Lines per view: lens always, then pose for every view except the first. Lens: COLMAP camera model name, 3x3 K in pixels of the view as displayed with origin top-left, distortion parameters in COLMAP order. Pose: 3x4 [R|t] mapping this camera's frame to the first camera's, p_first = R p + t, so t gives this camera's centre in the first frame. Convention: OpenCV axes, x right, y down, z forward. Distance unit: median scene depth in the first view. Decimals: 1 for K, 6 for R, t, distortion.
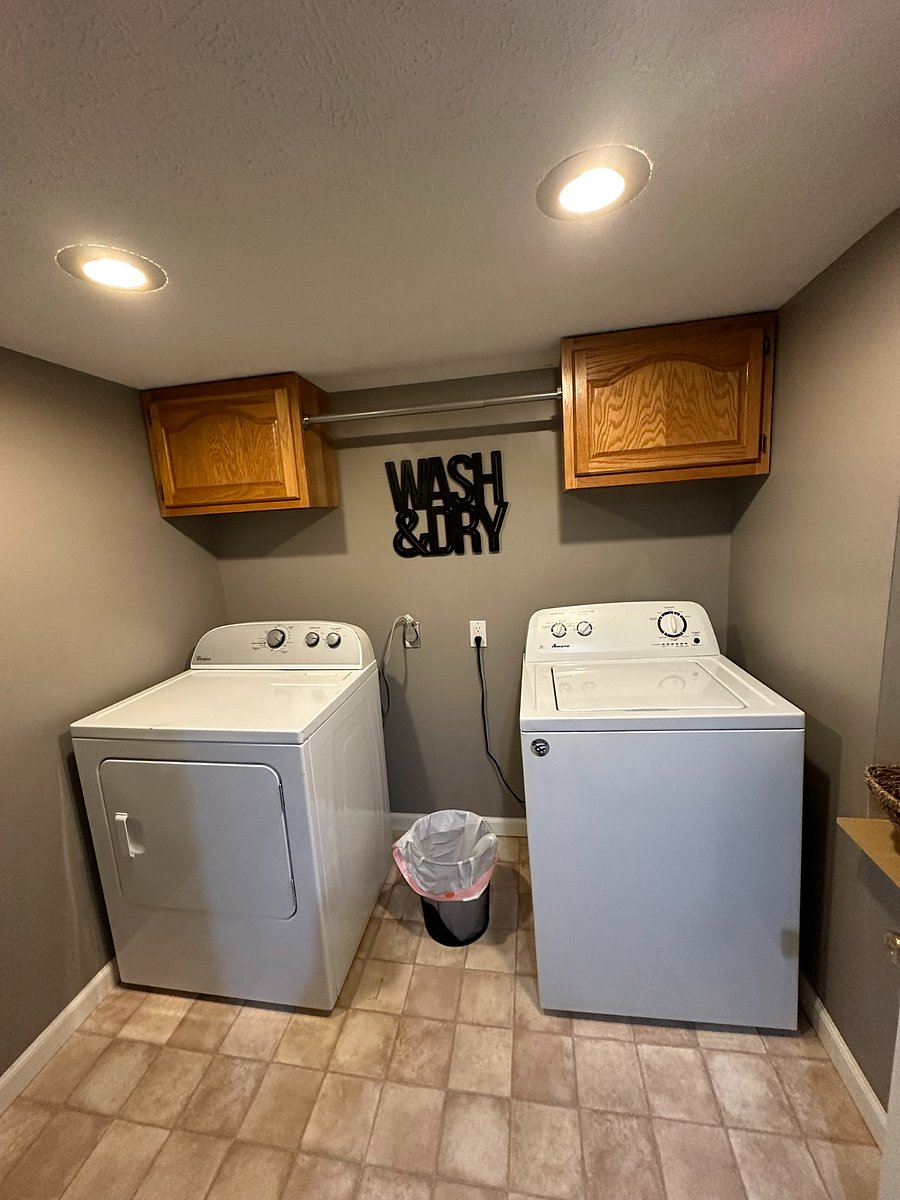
lens RADIAL K [[479.7, 0, 450.0], [0, 479.7, 600.0], [0, 0, 1]] dist [-0.001017, 0.000404]
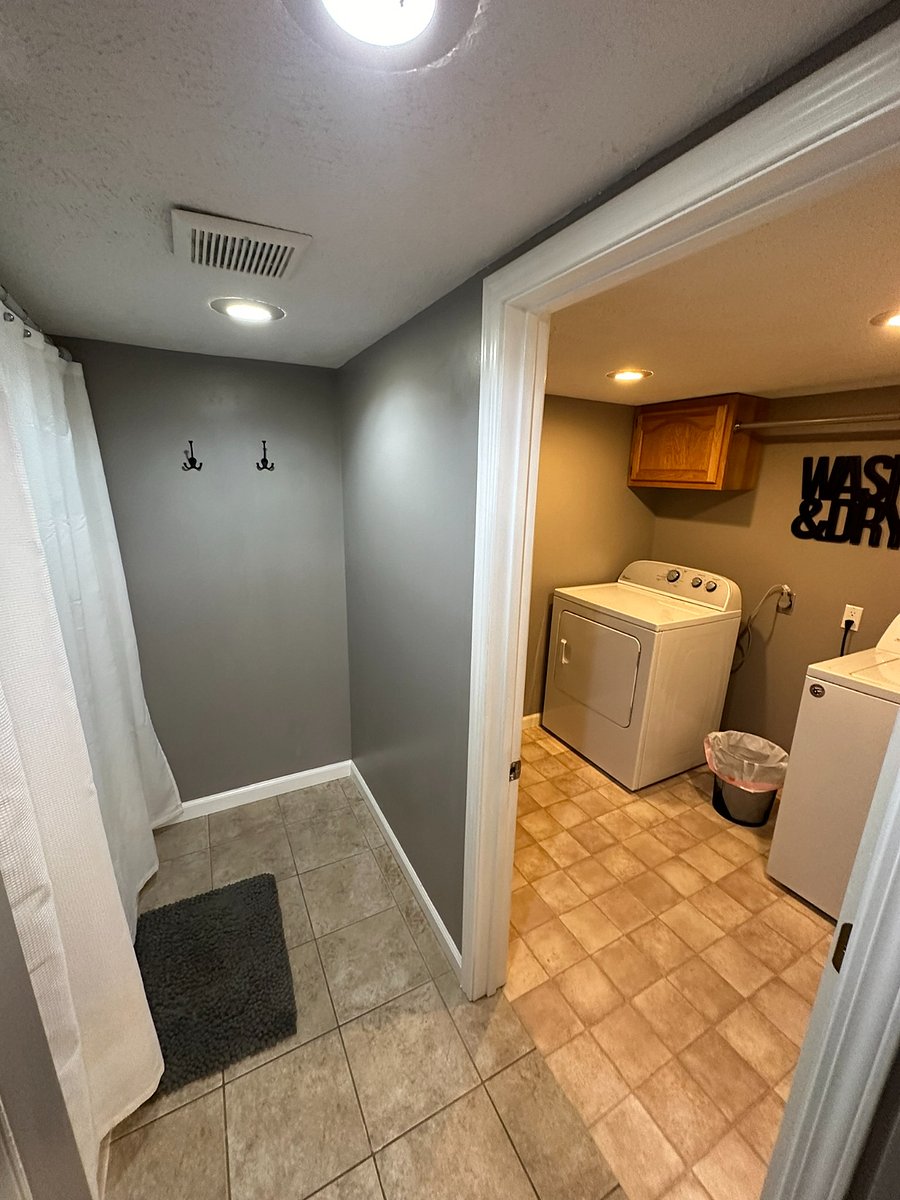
lens RADIAL K [[479.7, 0, 450.0], [0, 479.7, 600.0], [0, 0, 1]] dist [-0.001017, 0.000404]
pose [[0.607539, 0.277457, -0.744254, 0.363219], [-0.200767, 0.960221, 0.194082, 0.002568], [0.768498, 0.031510, 0.639076, -0.502764]]
